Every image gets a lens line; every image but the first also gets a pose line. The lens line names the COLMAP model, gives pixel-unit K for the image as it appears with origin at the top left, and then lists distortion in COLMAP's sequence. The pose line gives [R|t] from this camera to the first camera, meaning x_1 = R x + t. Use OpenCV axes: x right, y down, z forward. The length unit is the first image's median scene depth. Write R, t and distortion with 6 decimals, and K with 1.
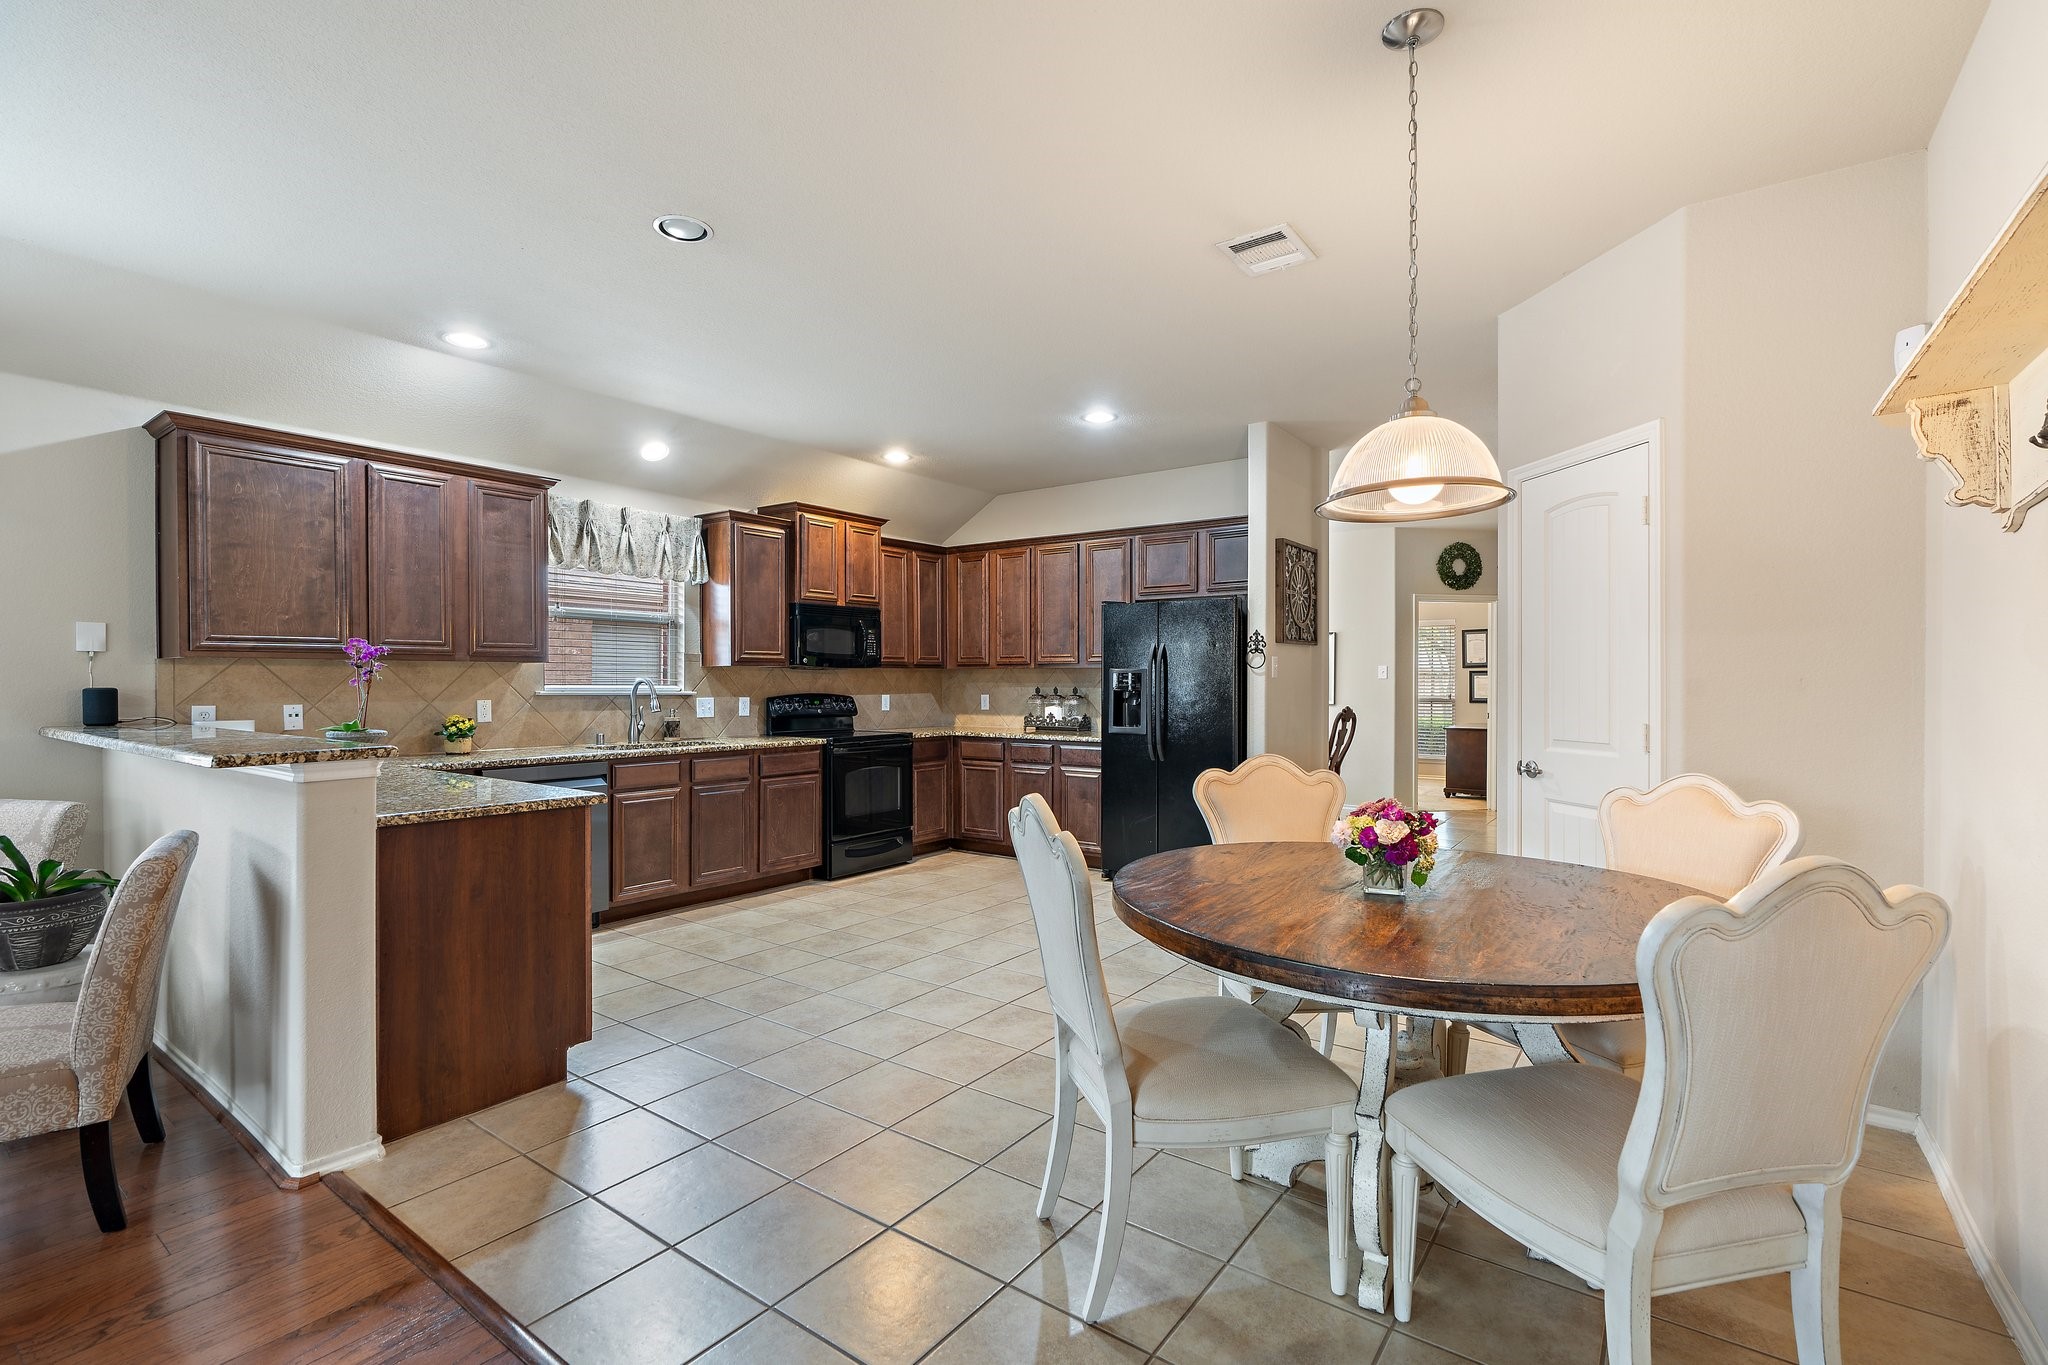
lens RADIAL K [[932.5, 0, 1028.2], [0, 932.5, 685.7], [0, 0, 1]] dist [-0.009859, 0.002817]
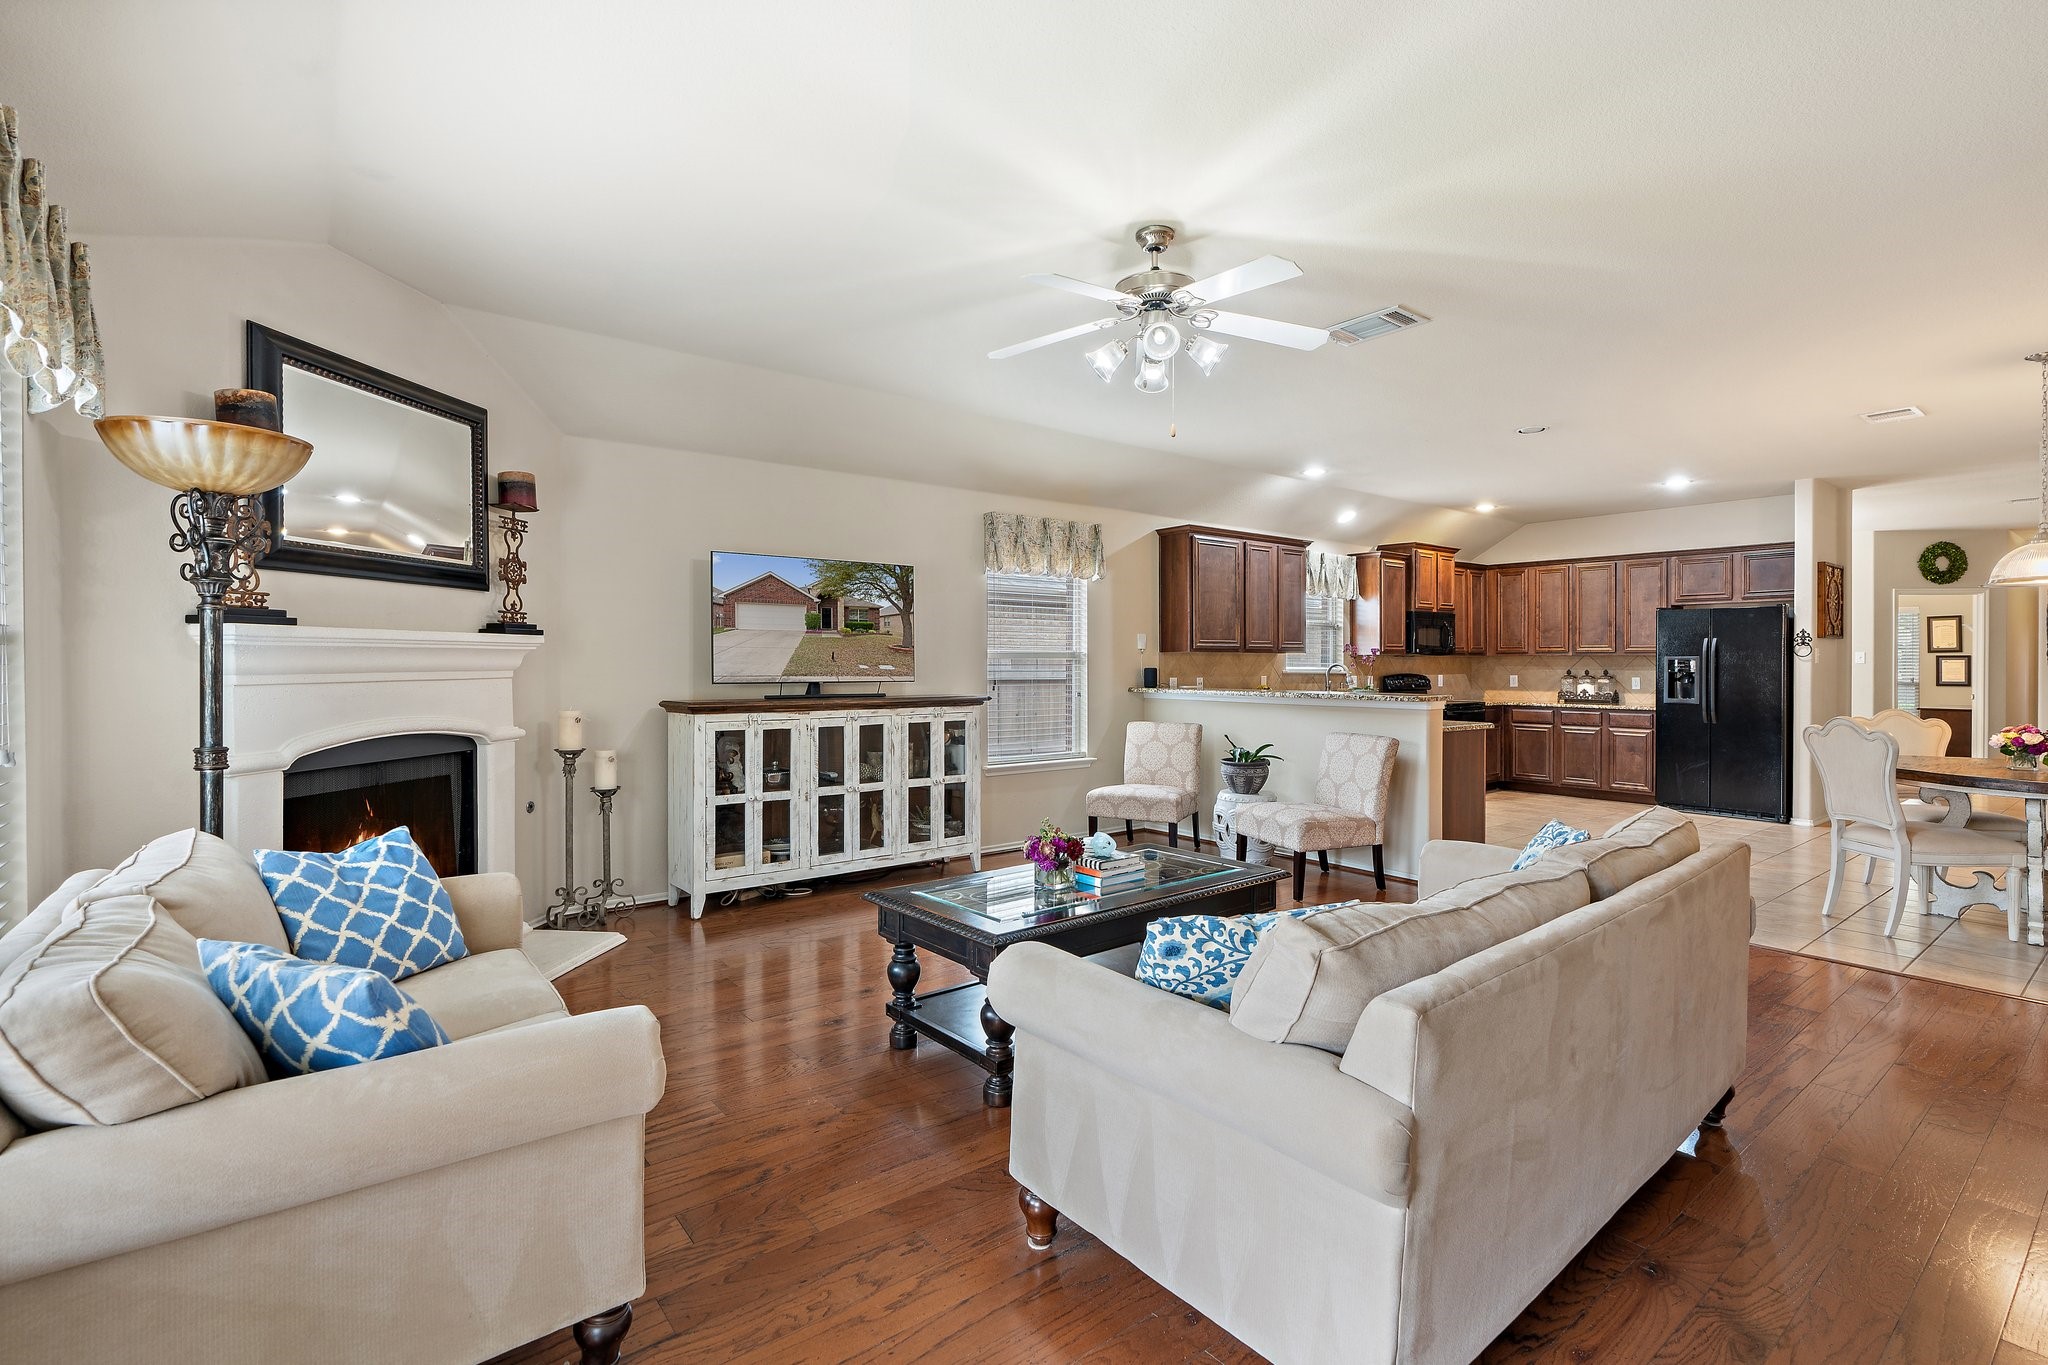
lens RADIAL K [[932.5, 0, 1034.8], [0, 932.5, 662.4], [0, 0, 1]] dist [-0.009859, 0.002817]
pose [[0.960137, 0.001663, -0.279524, -0.445616], [-0.003401, 0.999978, -0.005734, 0.002063], [0.279508, 0.006456, 0.960122, -0.611175]]
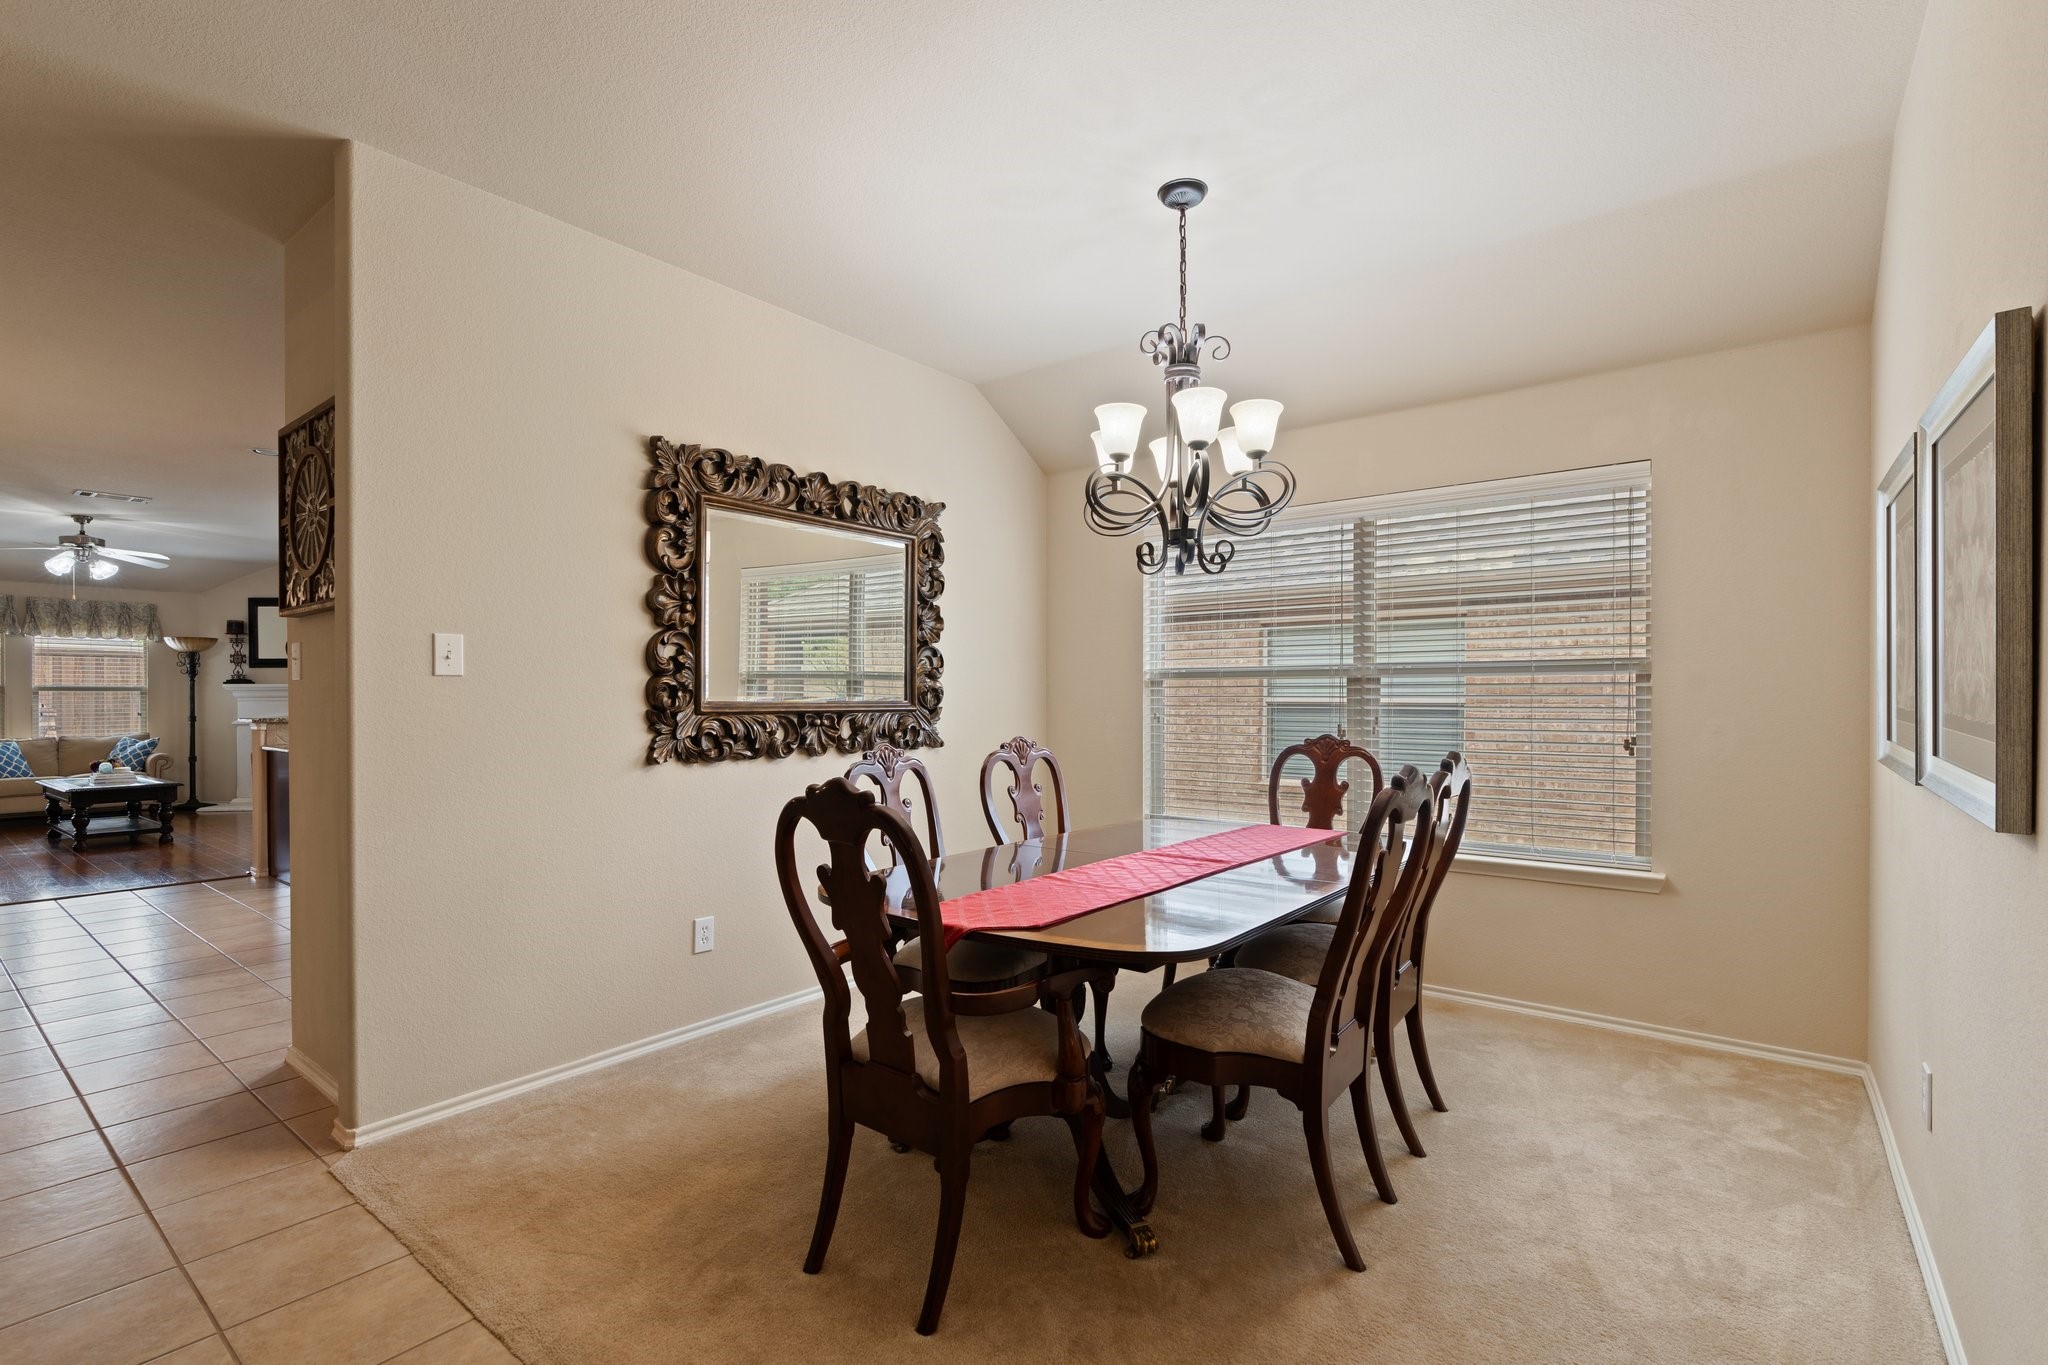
lens RADIAL K [[932.5, 0, 1019.9], [0, 932.5, 697.8], [0, 0, 1]] dist [-0.009859, 0.002817]
pose [[-0.044132, 0.002690, -0.999022, 0.805504], [-0.001427, 0.999995, 0.002756, -0.000330], [0.999025, 0.001547, -0.044128, 1.453182]]
